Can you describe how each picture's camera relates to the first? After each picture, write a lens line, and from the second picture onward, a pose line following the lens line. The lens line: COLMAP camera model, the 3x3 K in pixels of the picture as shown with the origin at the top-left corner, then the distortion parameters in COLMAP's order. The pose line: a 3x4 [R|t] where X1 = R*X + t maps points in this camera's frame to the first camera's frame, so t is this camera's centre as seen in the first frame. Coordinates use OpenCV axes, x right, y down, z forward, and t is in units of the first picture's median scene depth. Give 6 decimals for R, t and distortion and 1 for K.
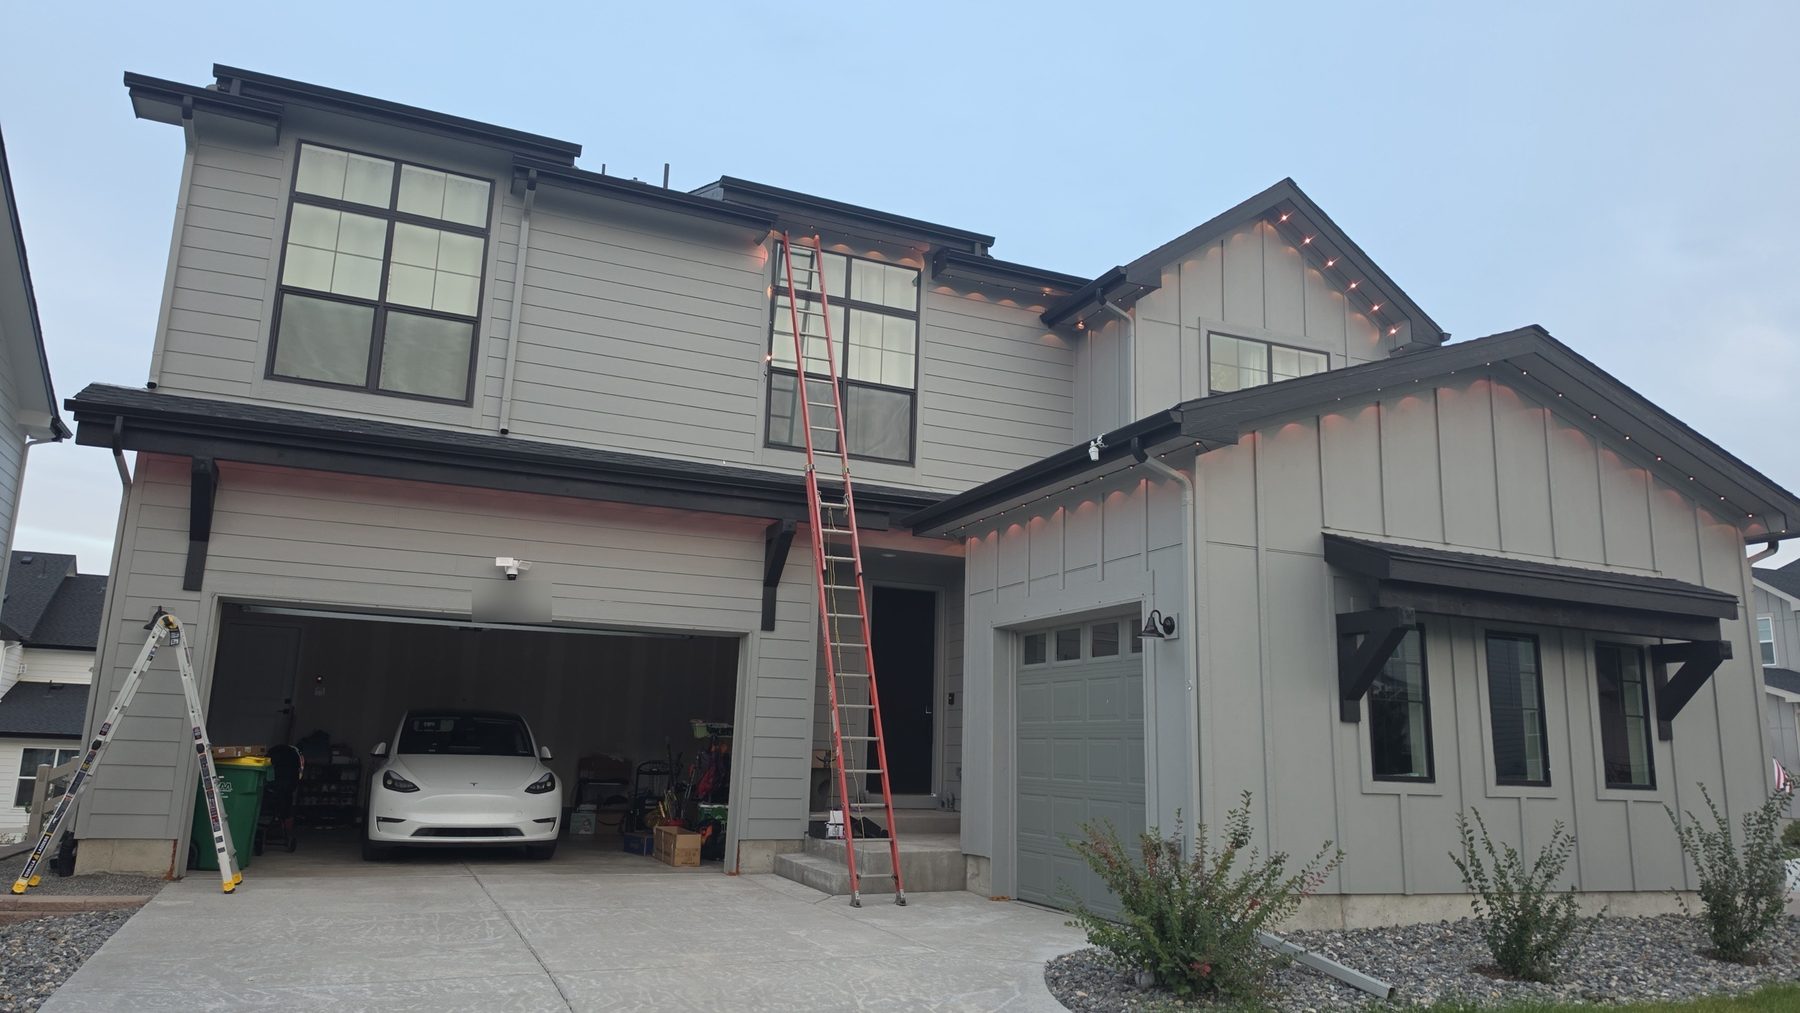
lens RADIAL K [[1213.0, 0, 902.1], [0, 1213.0, 506.9], [0, 0, 1]] dist [0.004378, -0.000072]
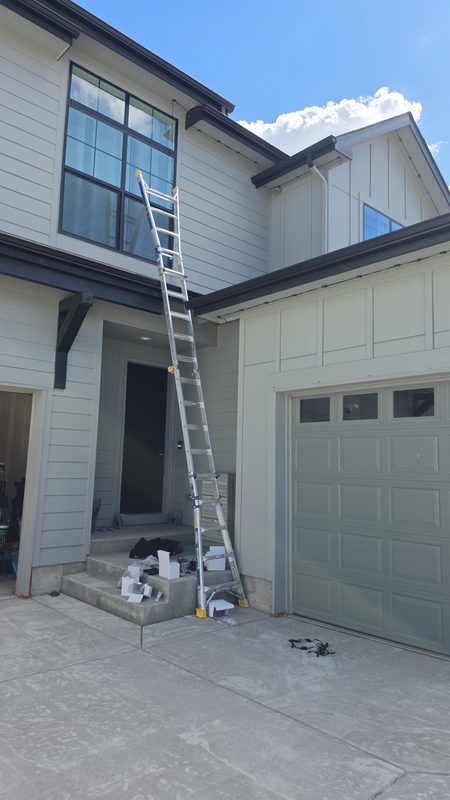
lens RADIAL K [[539.1, 0, 224.7], [0, 539.1, 400.5], [0, 0, 1]] dist [0.004378, -0.000072]
pose [[0.943055, 0.035422, 0.330745, -0.130934], [-0.064758, 0.994840, 0.078098, 0.061386], [-0.326272, -0.095069, 0.940483, 0.451913]]
